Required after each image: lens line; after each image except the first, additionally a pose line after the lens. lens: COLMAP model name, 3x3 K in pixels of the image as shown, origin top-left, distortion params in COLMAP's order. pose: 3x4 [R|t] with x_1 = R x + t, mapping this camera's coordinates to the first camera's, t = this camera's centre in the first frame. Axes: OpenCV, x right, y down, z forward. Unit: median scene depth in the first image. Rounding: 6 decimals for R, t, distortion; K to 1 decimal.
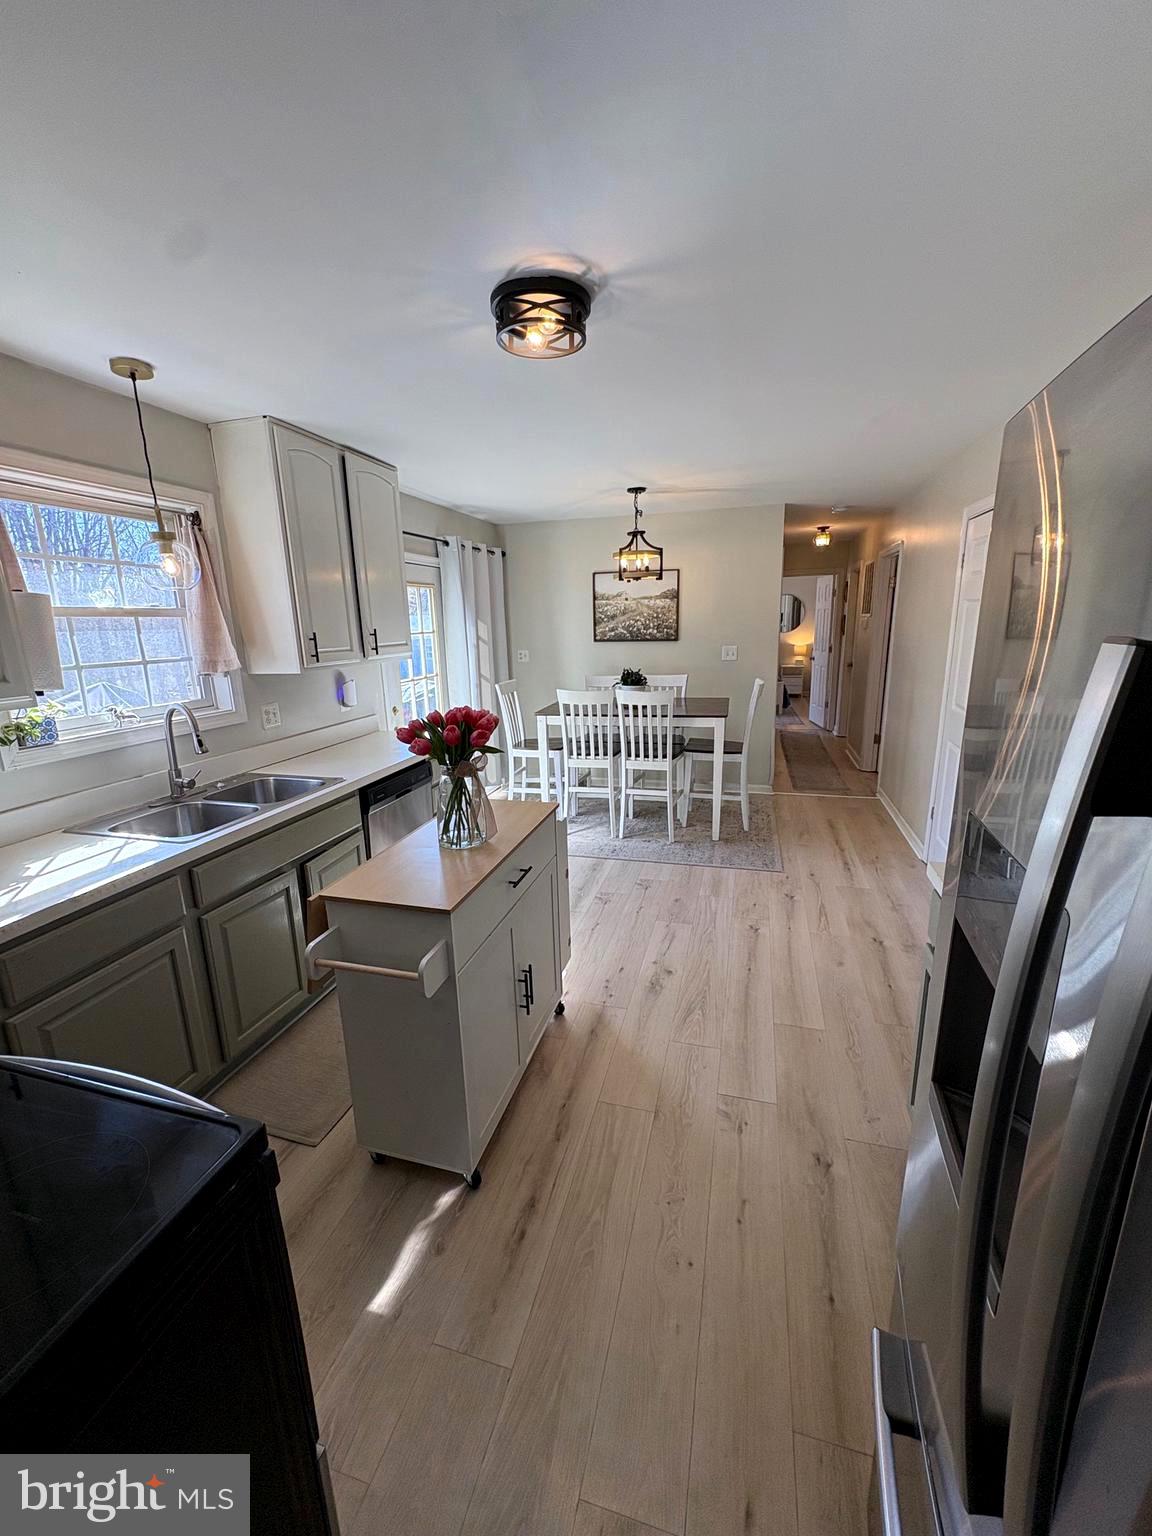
lens RADIAL K [[608.2, 0, 576.0], [0, 608.2, 768.0], [0, 0, 1]] dist [-0.000169, -0.000033]
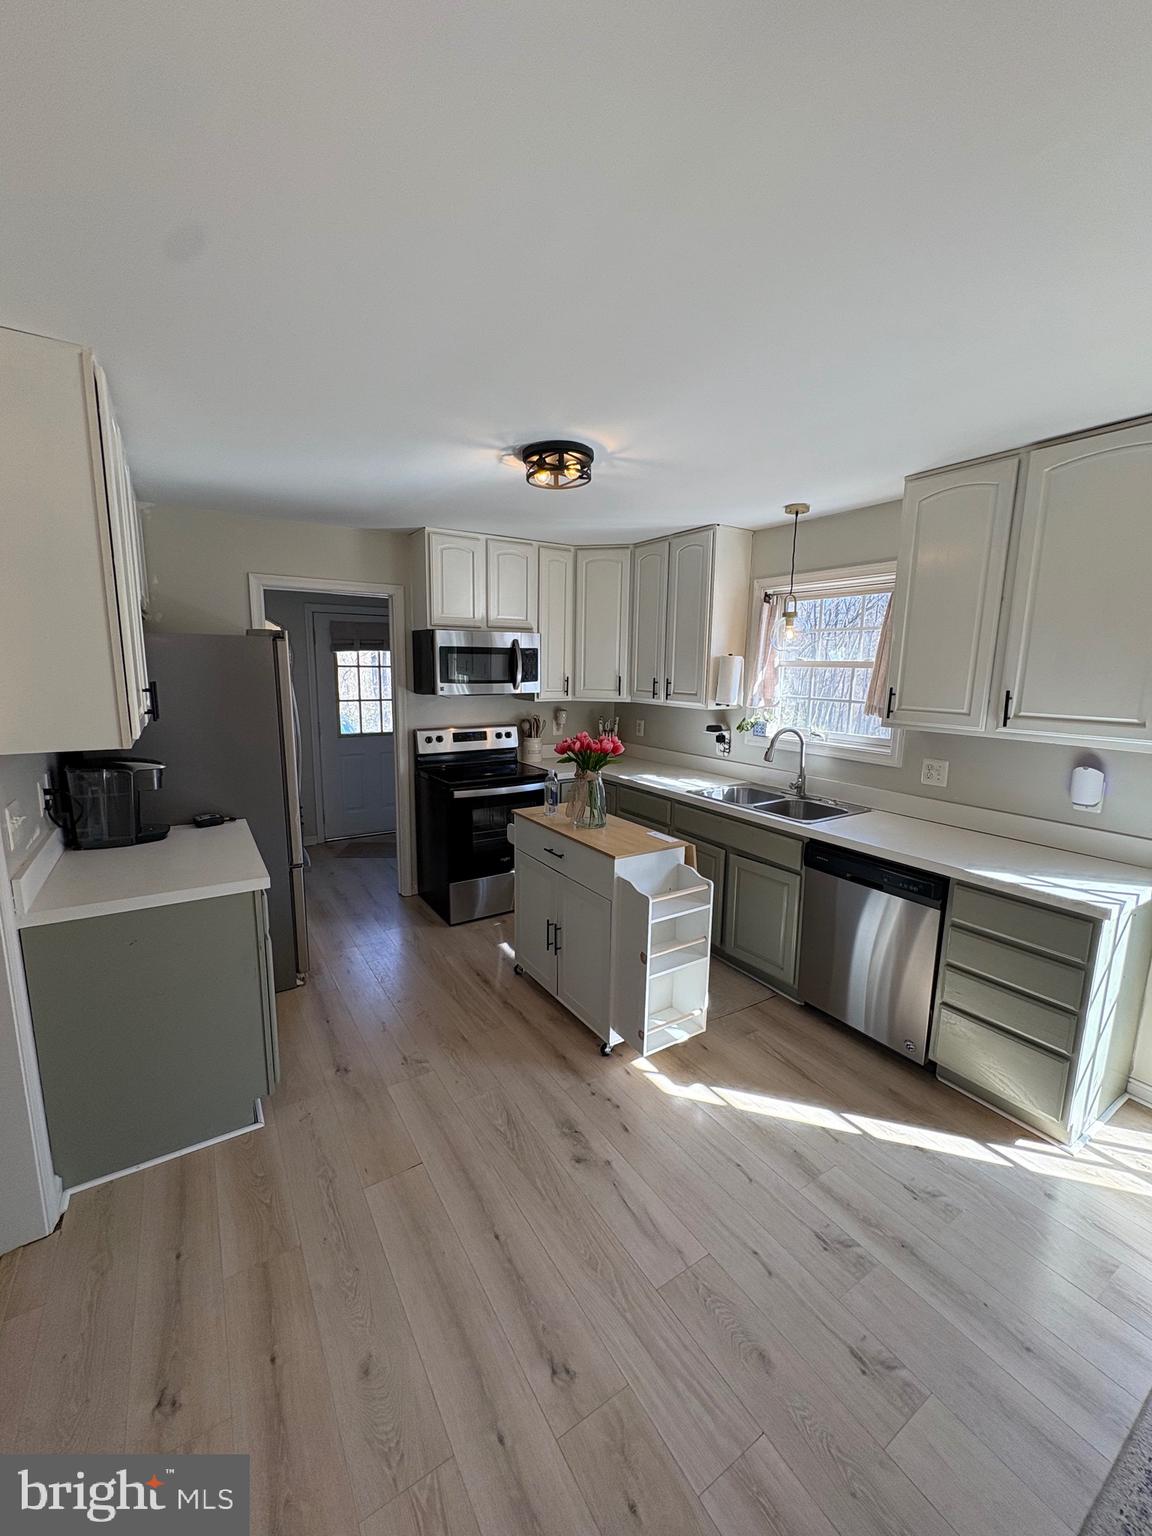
lens RADIAL K [[608.2, 0, 576.0], [0, 608.2, 768.0], [0, 0, 1]] dist [-0.000169, -0.000033]
pose [[-0.660686, 0.143728, -0.736774, 0.719946], [-0.175365, 0.924788, 0.337660, -0.398372], [0.729891, 0.352291, -0.585790, 1.447312]]
